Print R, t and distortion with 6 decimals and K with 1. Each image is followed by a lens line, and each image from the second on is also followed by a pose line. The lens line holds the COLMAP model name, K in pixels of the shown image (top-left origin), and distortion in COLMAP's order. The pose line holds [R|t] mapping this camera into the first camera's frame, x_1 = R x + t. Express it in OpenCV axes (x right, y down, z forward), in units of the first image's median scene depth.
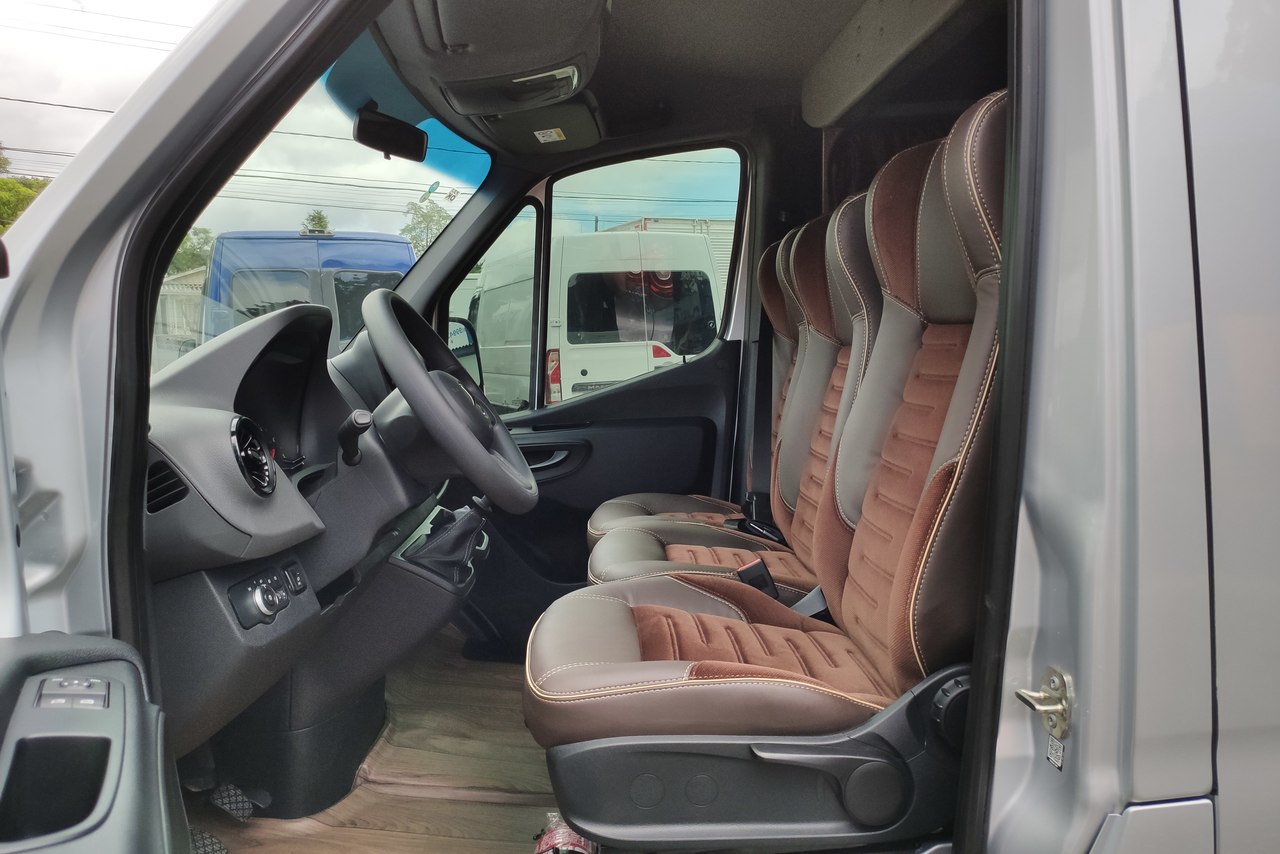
lens RADIAL K [[956.9, 0, 631.5], [0, 956.9, 437.0], [0, 0, 1]] dist [0.066538, -0.094085]
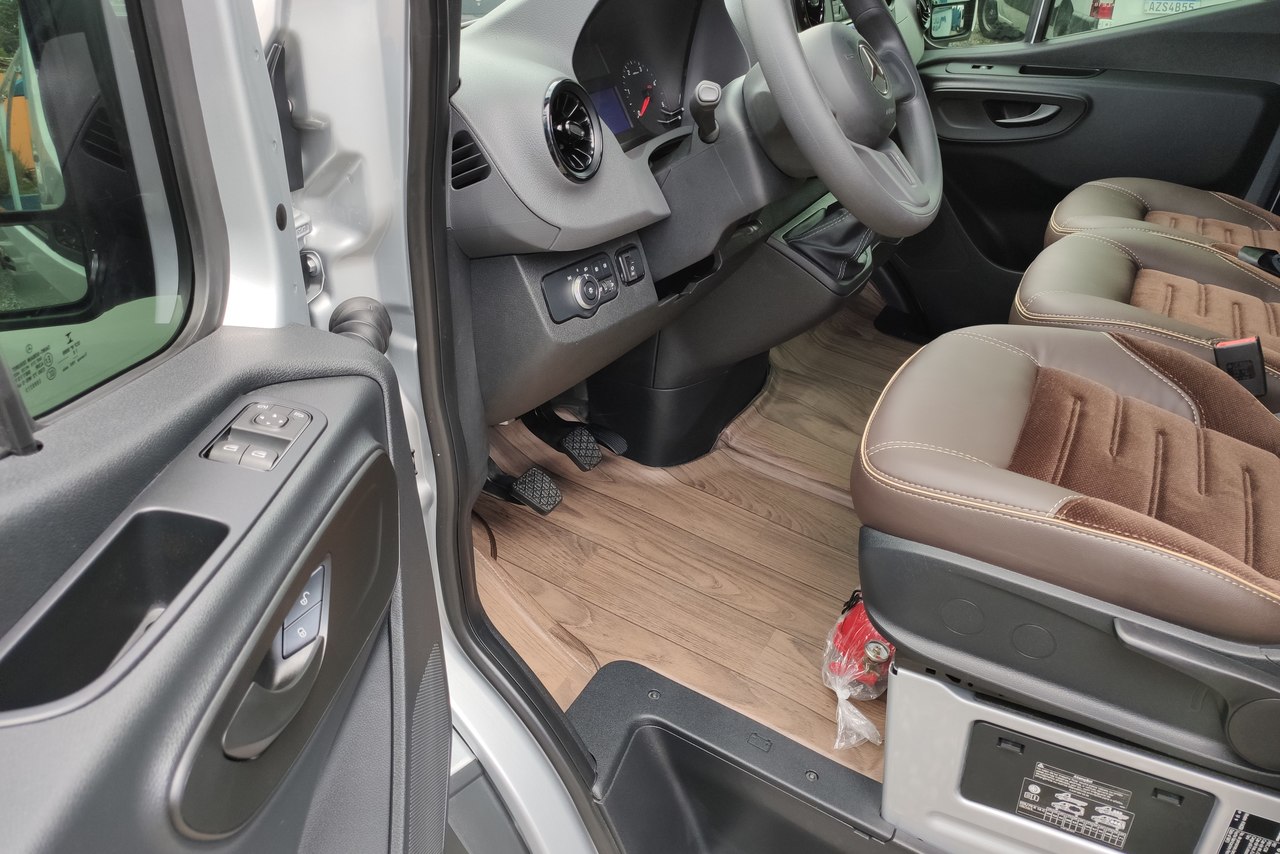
lens RADIAL K [[956.9, 0, 631.5], [0, 956.9, 437.0], [0, 0, 1]] dist [0.066538, -0.094085]
pose [[0.869683, 0.280475, -0.406184, 0.055338], [-0.096219, 0.903424, 0.417812, -0.079180], [0.484142, -0.324282, 0.812679, 0.219819]]
